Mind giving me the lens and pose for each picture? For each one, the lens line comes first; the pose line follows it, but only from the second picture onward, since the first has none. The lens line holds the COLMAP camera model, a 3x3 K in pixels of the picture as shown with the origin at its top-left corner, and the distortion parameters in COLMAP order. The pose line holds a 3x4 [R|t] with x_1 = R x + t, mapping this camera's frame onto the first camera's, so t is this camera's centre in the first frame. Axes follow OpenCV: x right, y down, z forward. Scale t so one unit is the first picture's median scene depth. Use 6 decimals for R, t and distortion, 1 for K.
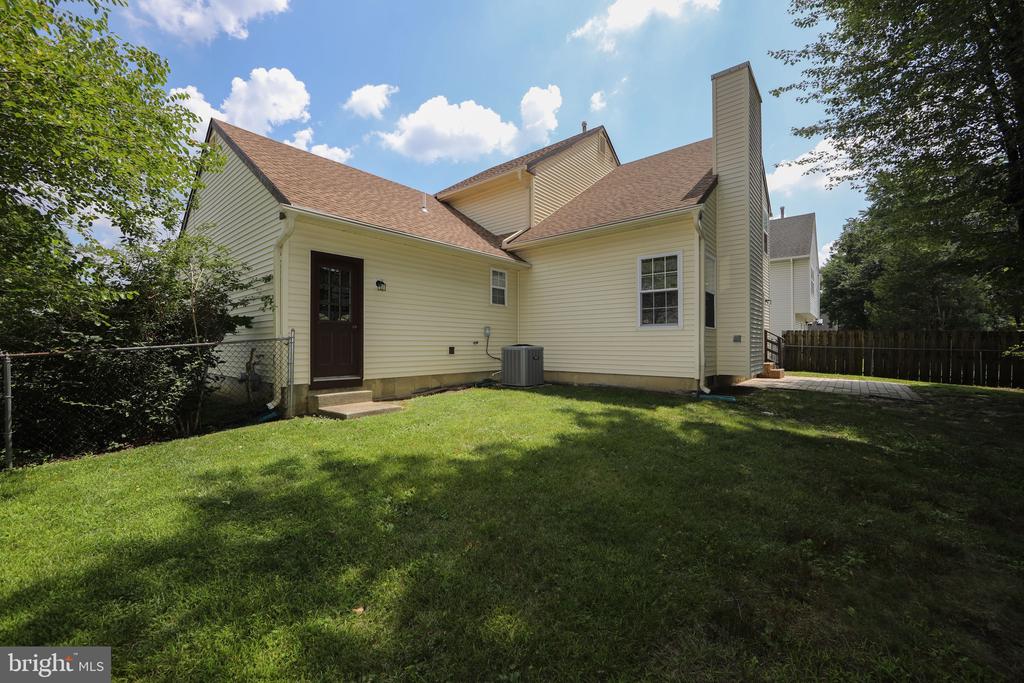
lens RADIAL K [[407.5, 0, 516.6], [0, 407.5, 340.6], [0, 0, 1]] dist [-0.010626, 0.002887]
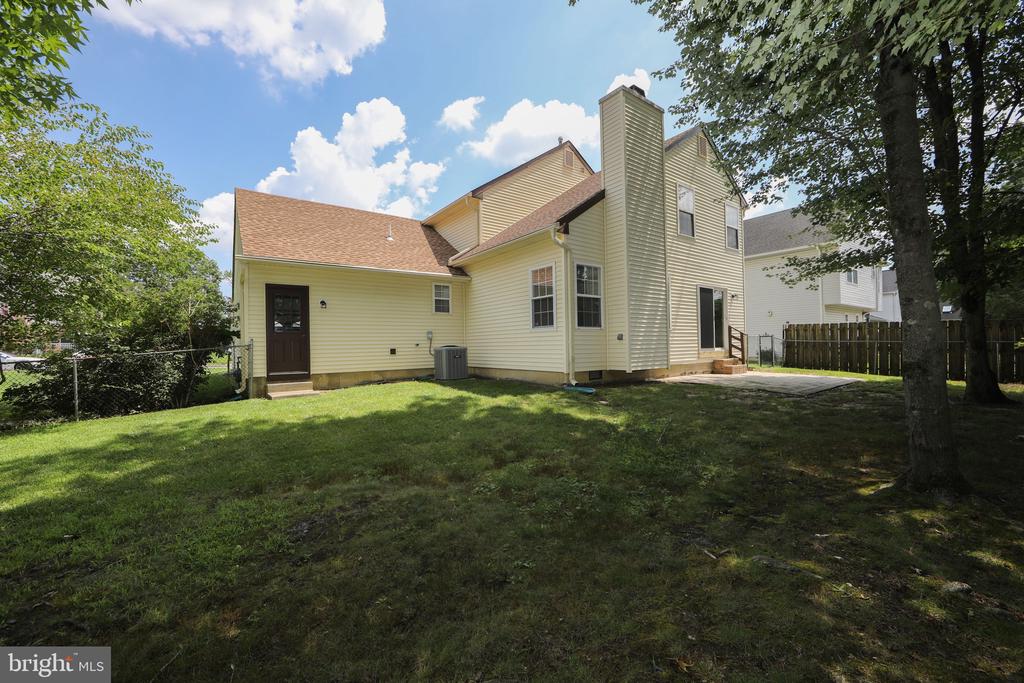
lens RADIAL K [[407.5, 0, 513.8], [0, 407.5, 343.0], [0, 0, 1]] dist [-0.010626, 0.002887]
pose [[0.972369, -0.018922, -0.232682, 0.488330], [0.020945, 0.999761, 0.006227, -0.002439], [0.232508, -0.010928, 0.972533, -0.137689]]
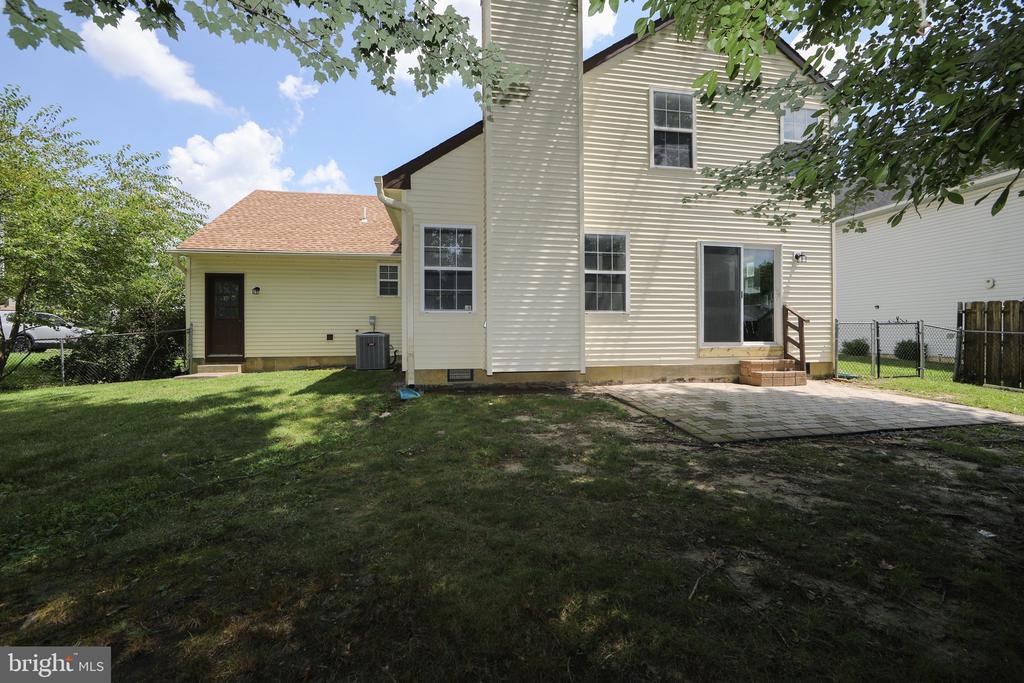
lens RADIAL K [[407.5, 0, 511.6], [0, 407.5, 333.0], [0, 0, 1]] dist [-0.010626, 0.002887]
pose [[0.767538, 0.000025, -0.641003, 1.022063], [0.011350, 0.999843, 0.013631, 0.000963], [0.640902, -0.017738, 0.767417, 0.401247]]
